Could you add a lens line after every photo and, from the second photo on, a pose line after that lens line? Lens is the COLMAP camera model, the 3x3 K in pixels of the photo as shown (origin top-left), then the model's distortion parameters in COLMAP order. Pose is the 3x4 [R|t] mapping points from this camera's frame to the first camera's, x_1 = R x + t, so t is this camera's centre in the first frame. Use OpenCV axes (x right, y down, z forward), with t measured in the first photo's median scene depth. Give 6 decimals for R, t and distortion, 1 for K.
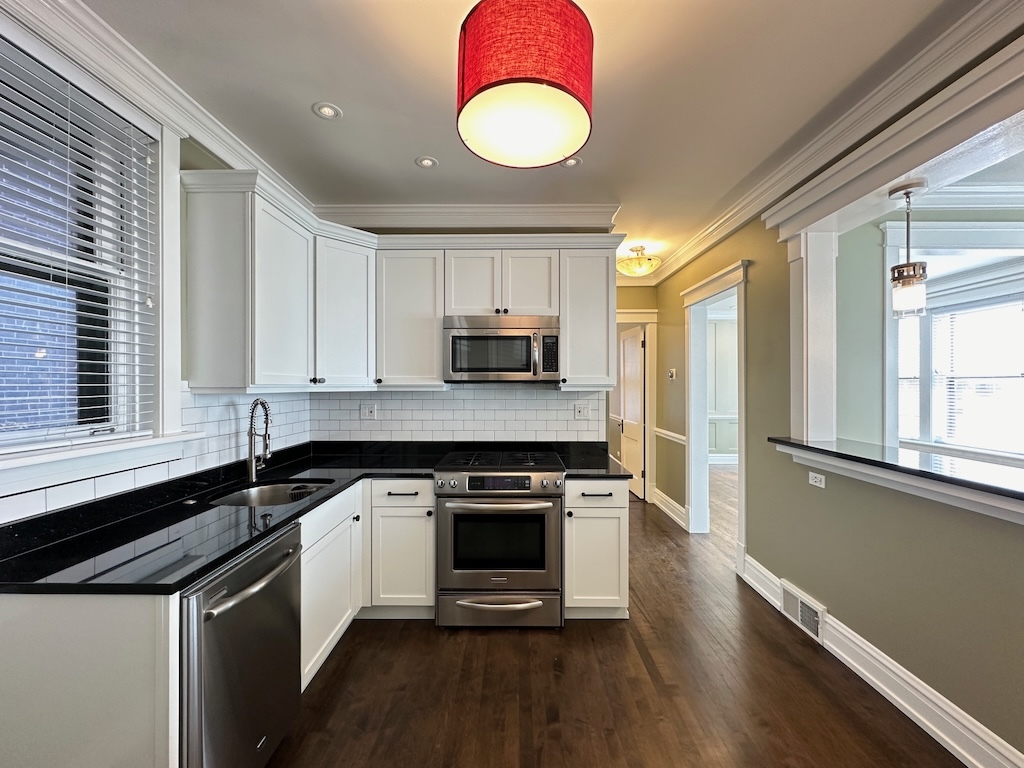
lens RADIAL K [[406.5, 0, 512.2], [0, 406.5, 383.4], [0, 0, 1]] dist [-0.000812, -0.000360]
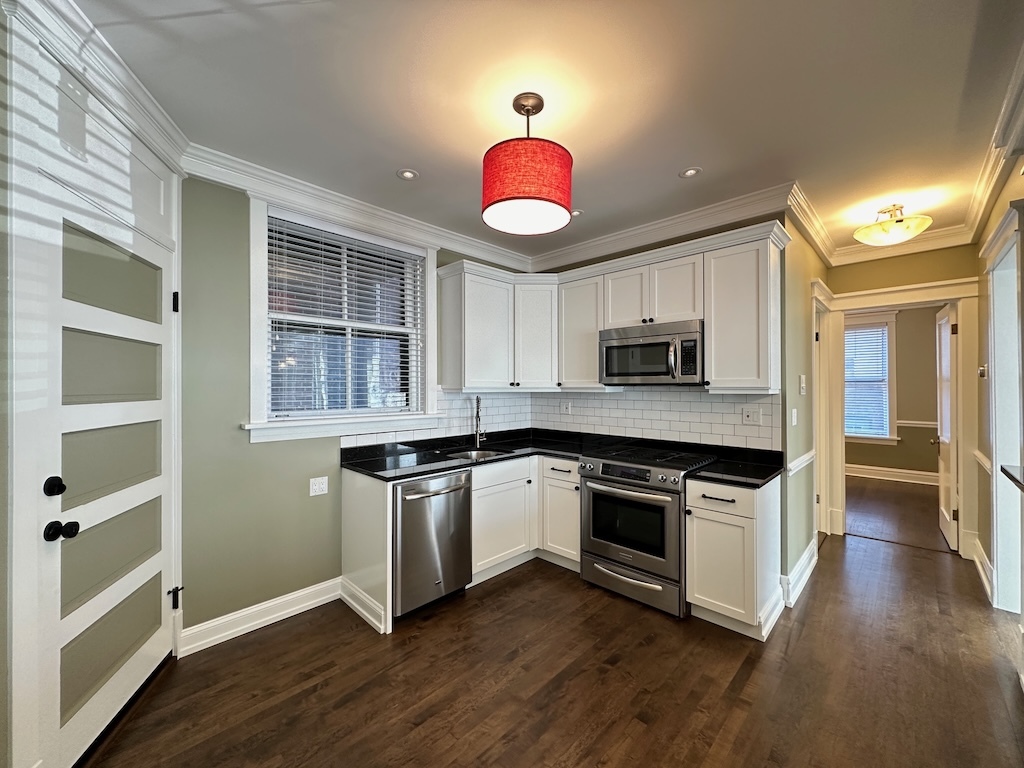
lens RADIAL K [[406.5, 0, 513.1], [0, 406.5, 383.1], [0, 0, 1]] dist [-0.000812, -0.000360]
pose [[0.724449, -0.005409, -0.689307, 0.529694], [0.002216, 0.999982, -0.005518, -0.003049], [0.689325, 0.002470, 0.724448, -0.060554]]
